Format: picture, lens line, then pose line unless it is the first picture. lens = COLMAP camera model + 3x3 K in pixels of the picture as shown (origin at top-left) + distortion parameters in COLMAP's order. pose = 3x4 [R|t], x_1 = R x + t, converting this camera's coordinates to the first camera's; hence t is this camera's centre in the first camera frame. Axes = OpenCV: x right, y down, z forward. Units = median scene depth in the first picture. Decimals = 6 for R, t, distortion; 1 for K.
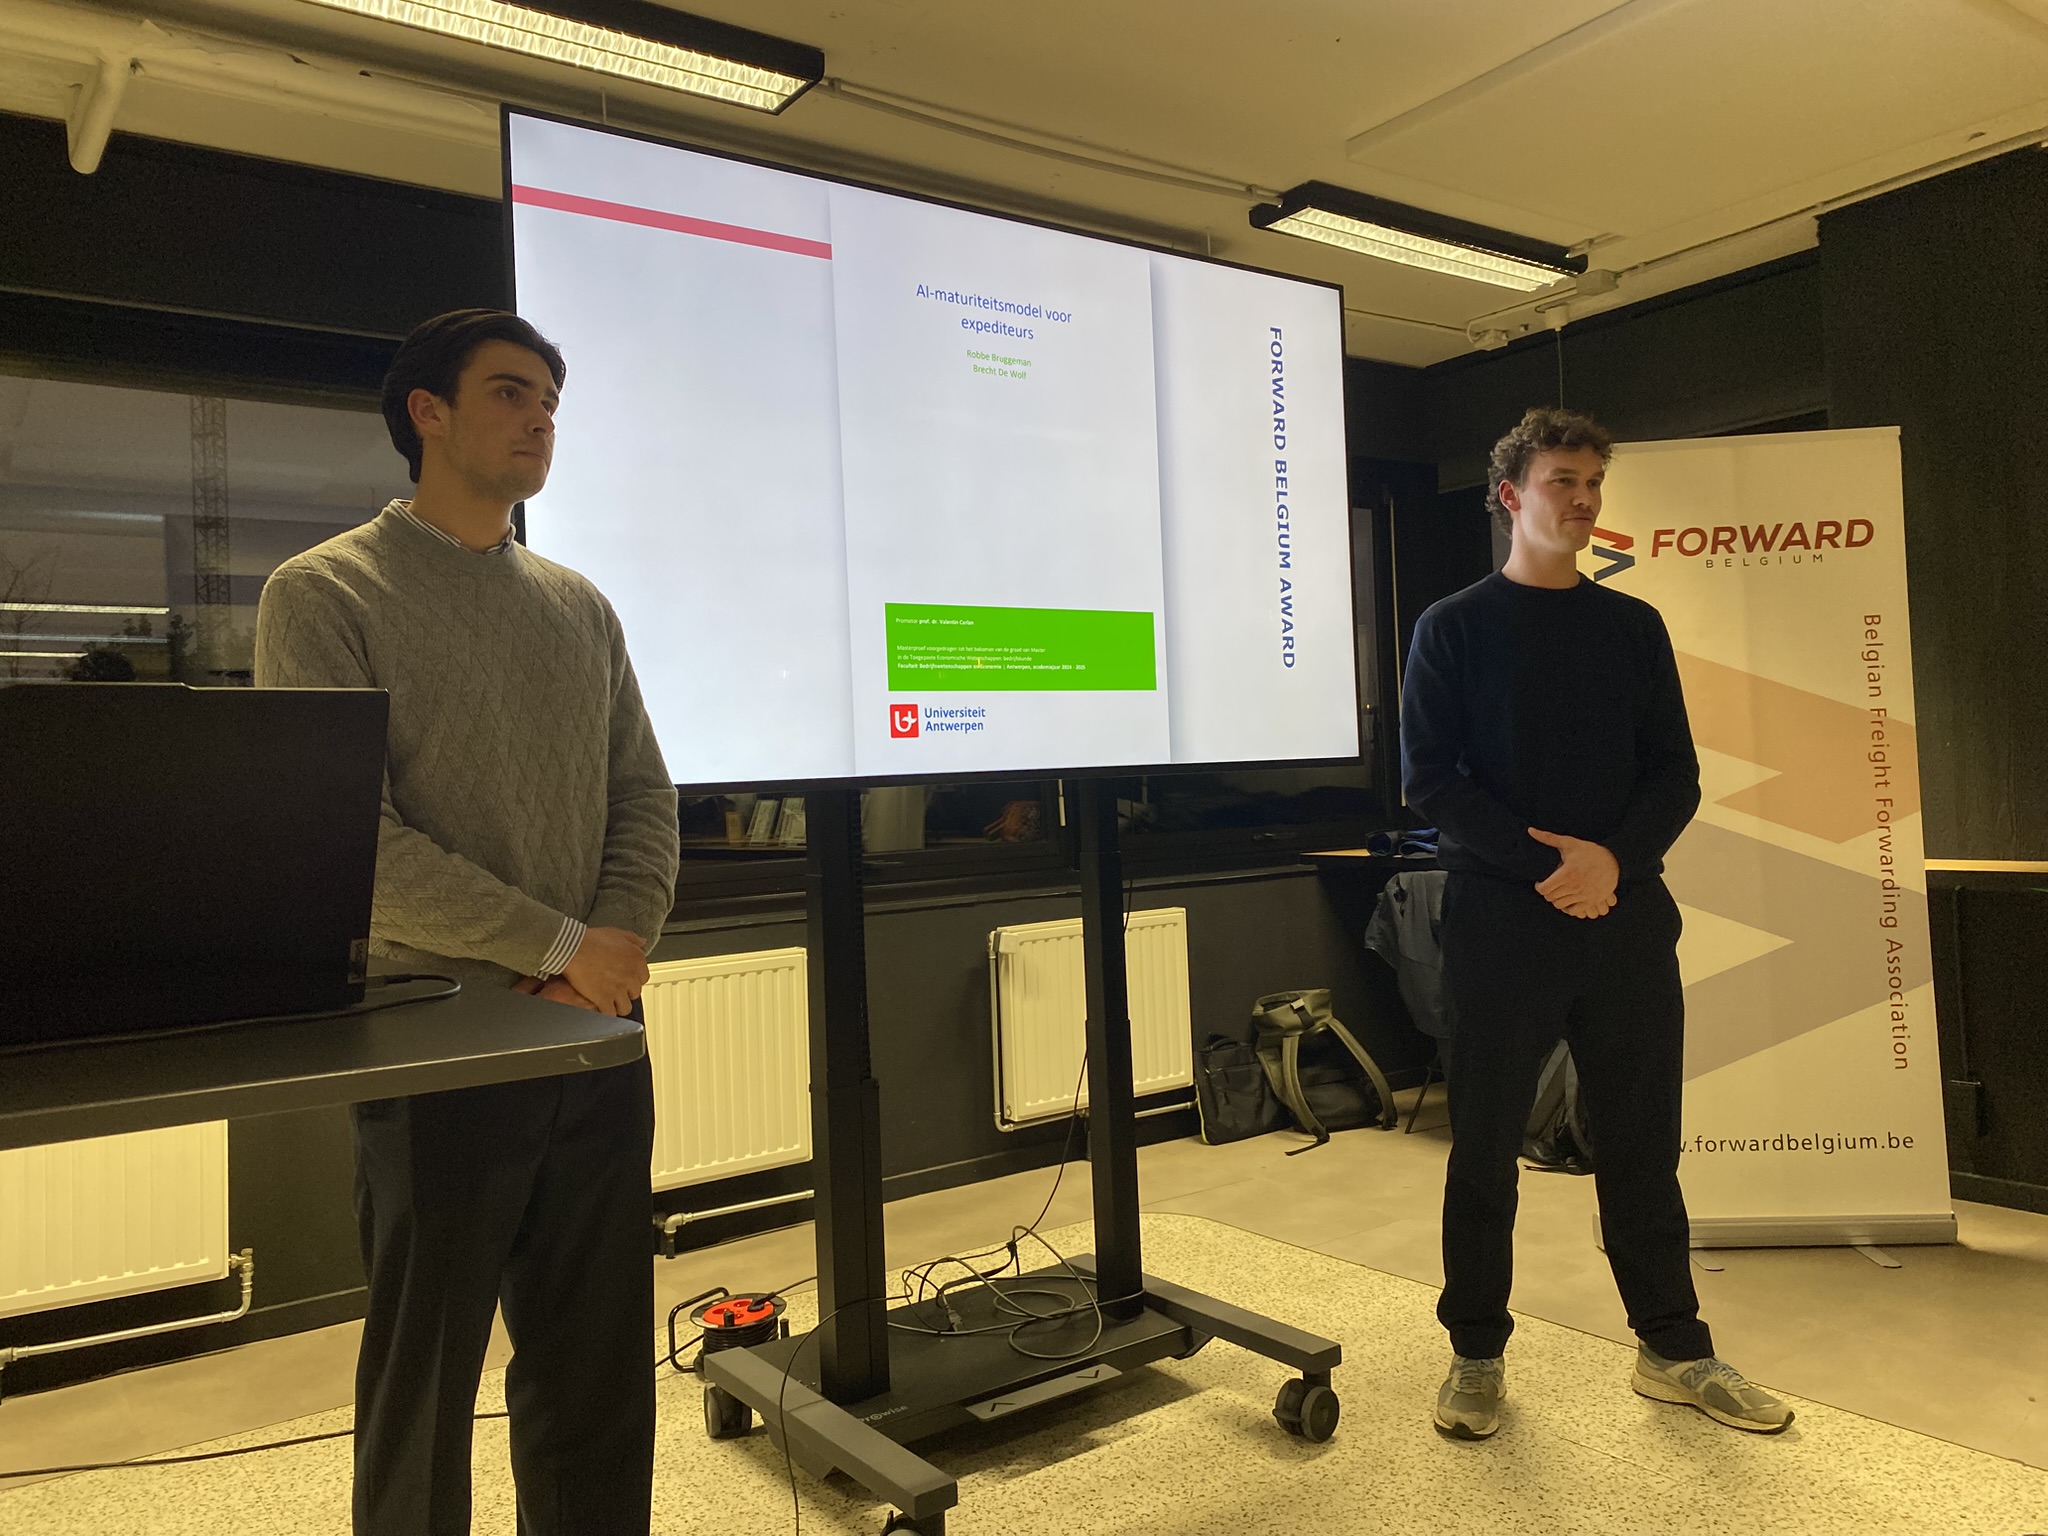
lens RADIAL K [[1549.7, 0, 1022.8], [0, 1549.7, 759.6], [0, 0, 1]] dist [0.008764, -0.002450]
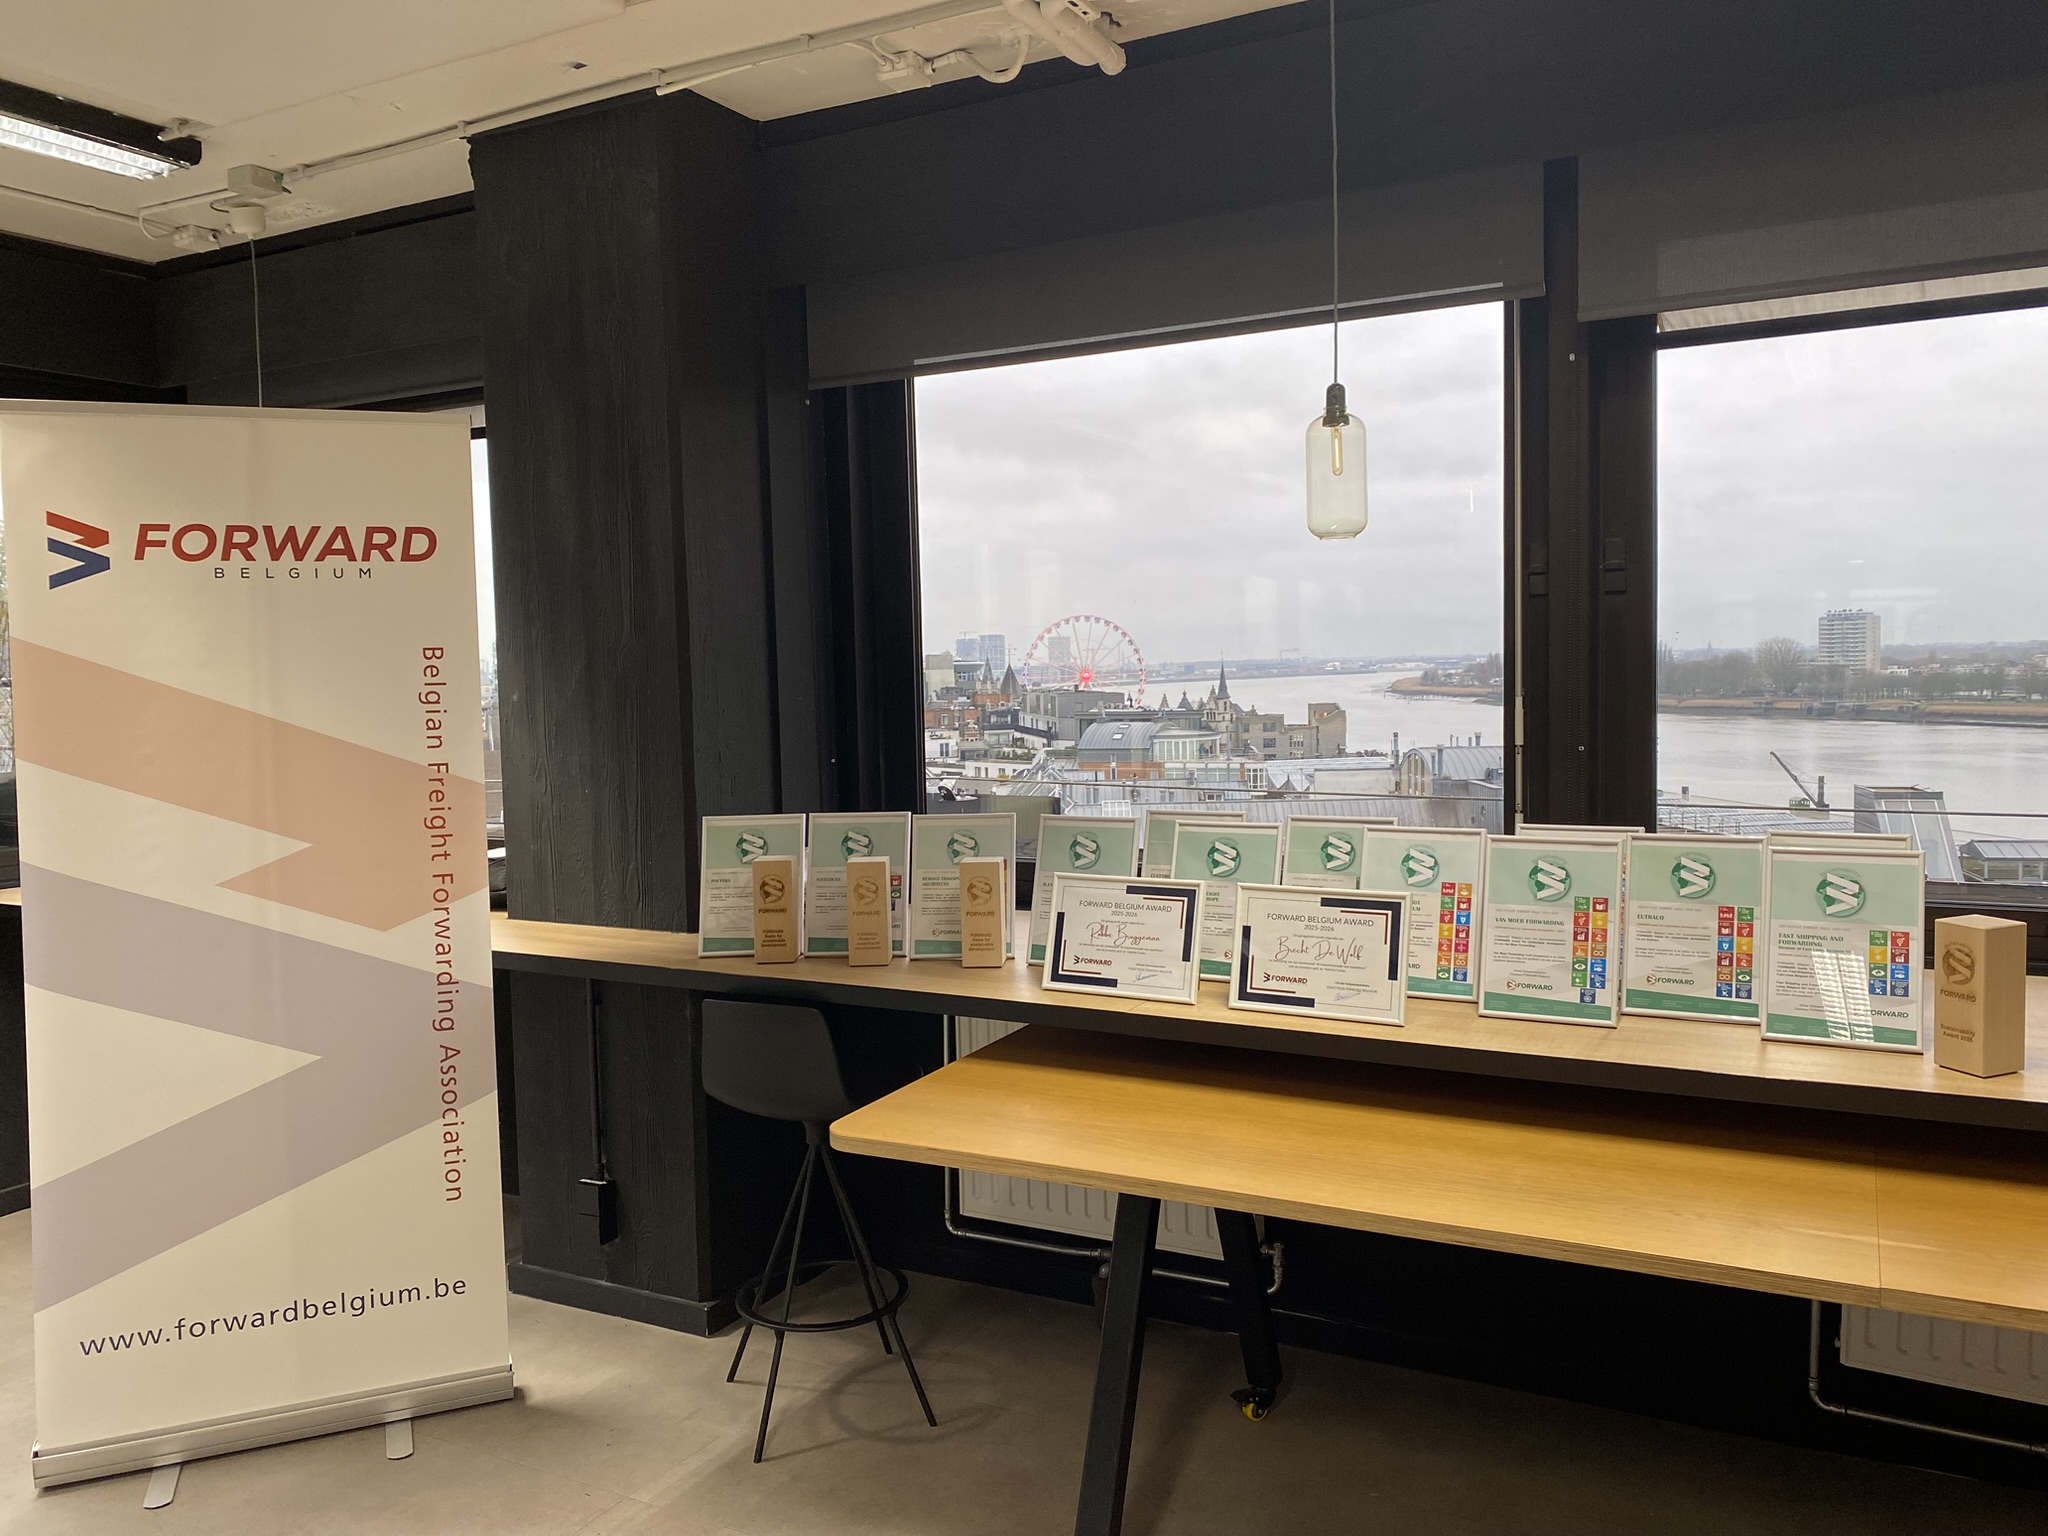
lens RADIAL K [[1575.0, 0, 1027.6], [0, 1575.0, 755.6], [0, 0, 1]] dist [0.009612, 0.001867]
pose [[0.897643, -0.005325, 0.440692, 0.462346], [-0.020438, 0.998348, 0.053695, -0.087239], [-0.440250, -0.057206, 0.896051, 0.123873]]
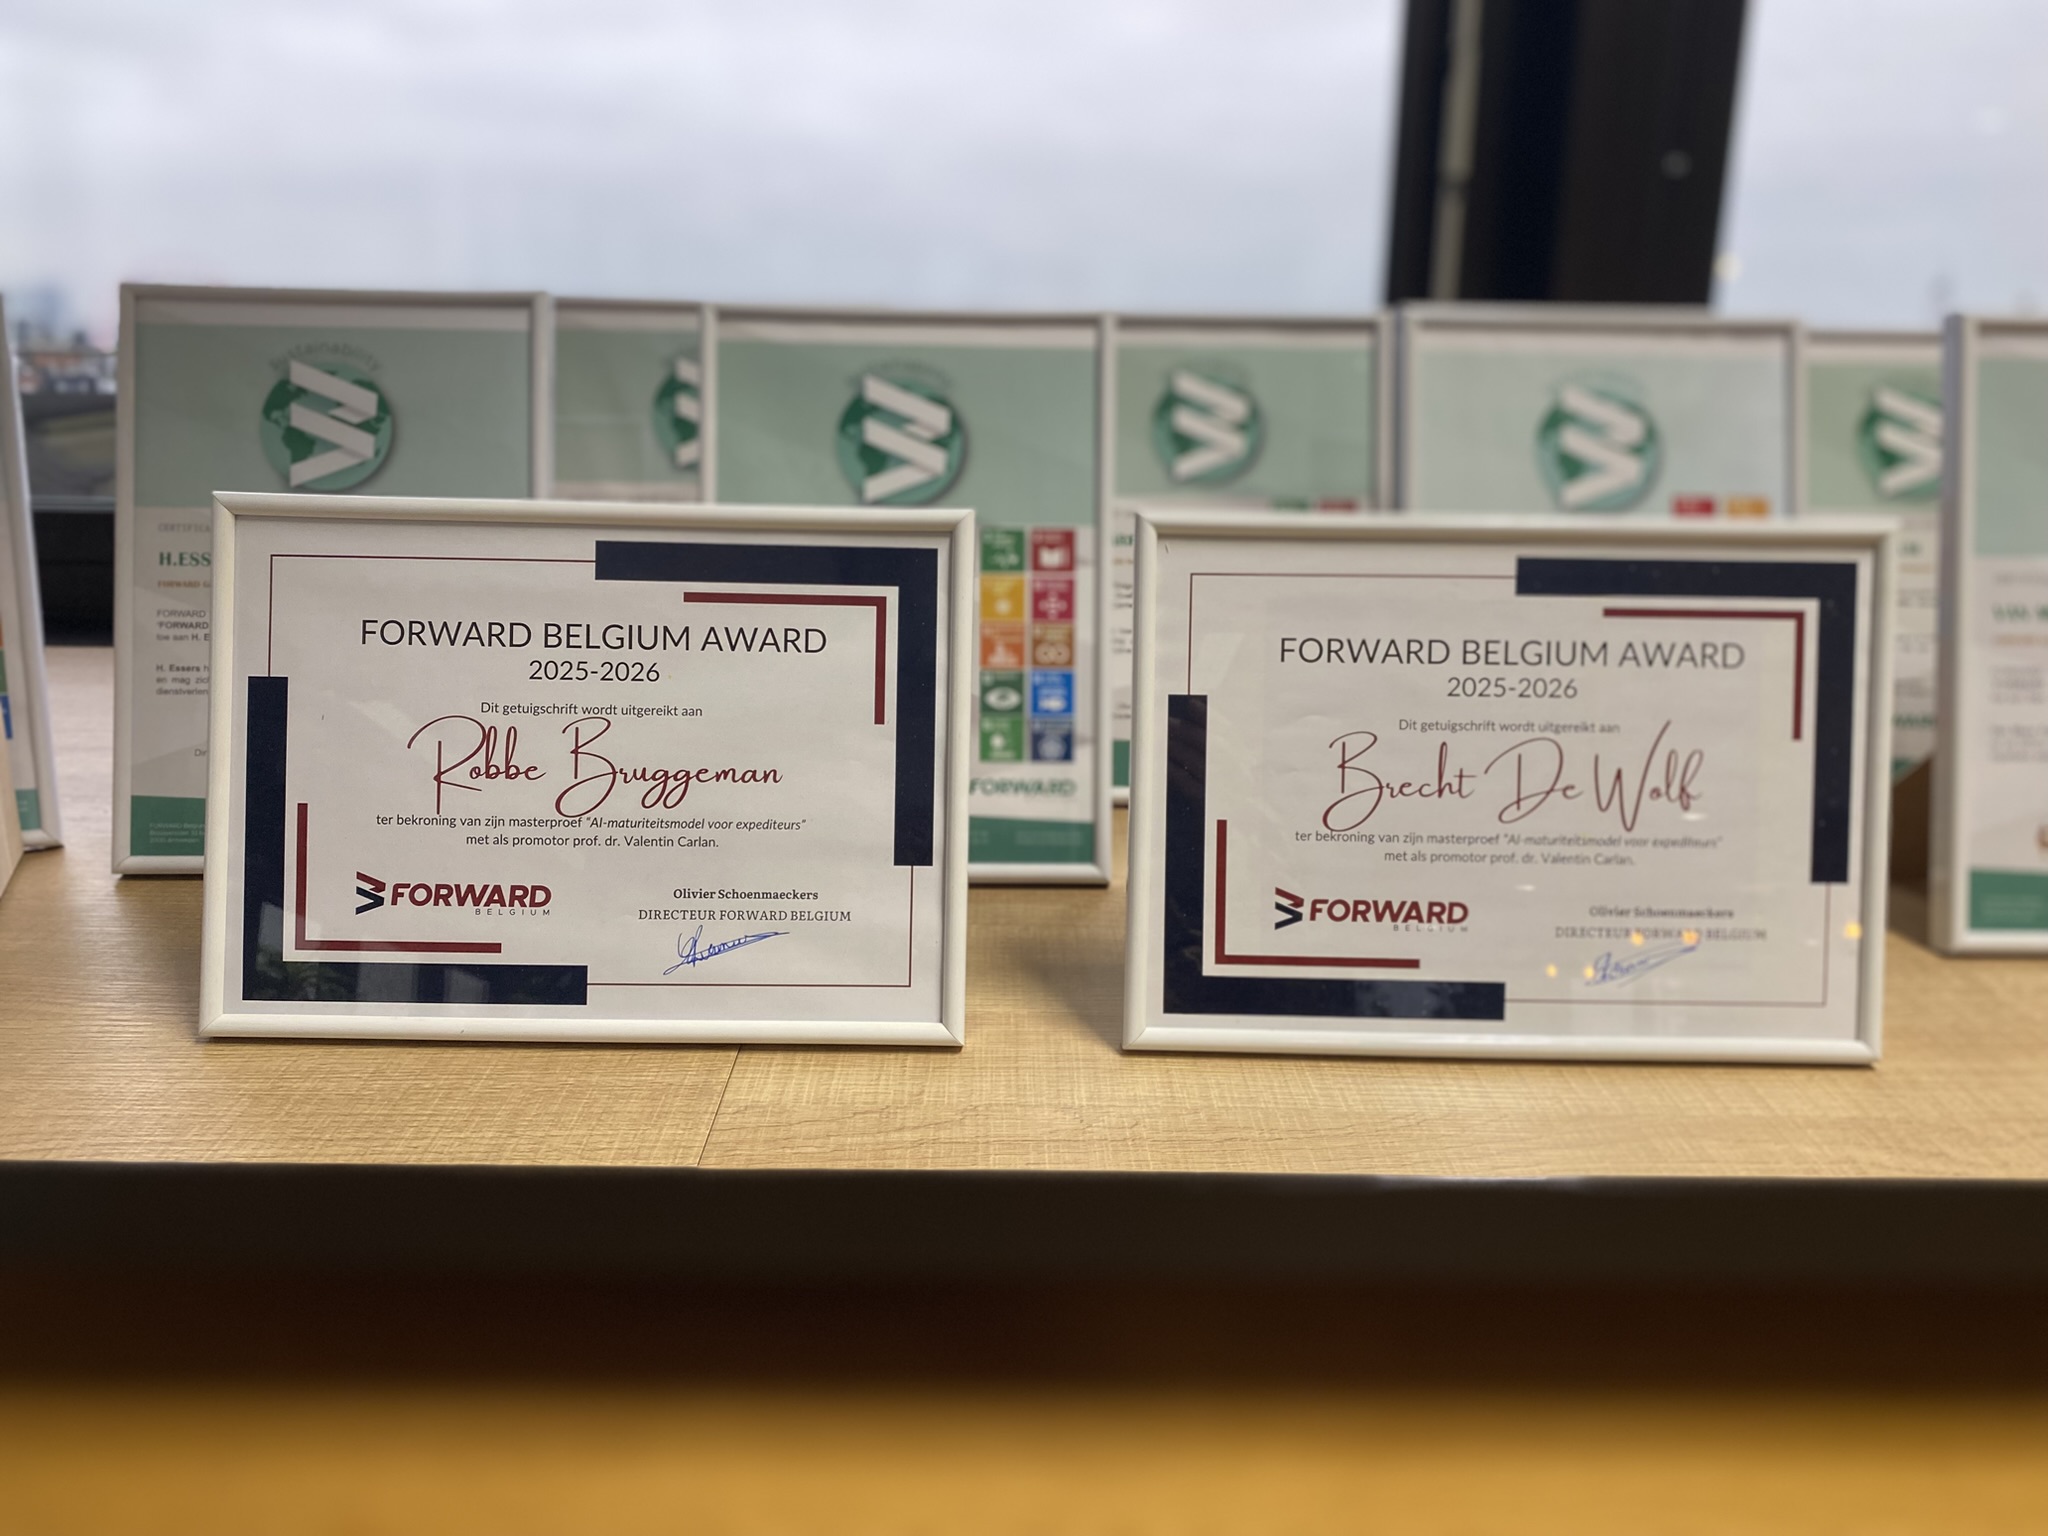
lens RADIAL K [[1549.7, 0, 1024.2], [0, 1549.7, 763.9], [0, 0, 1]] dist [0.020515, -0.018247]
pose [[0.574269, -0.170512, 0.800713, 0.721252], [-0.049296, 0.969092, 0.241724, -0.006414], [-0.817181, -0.178287, 0.548114, 0.630017]]
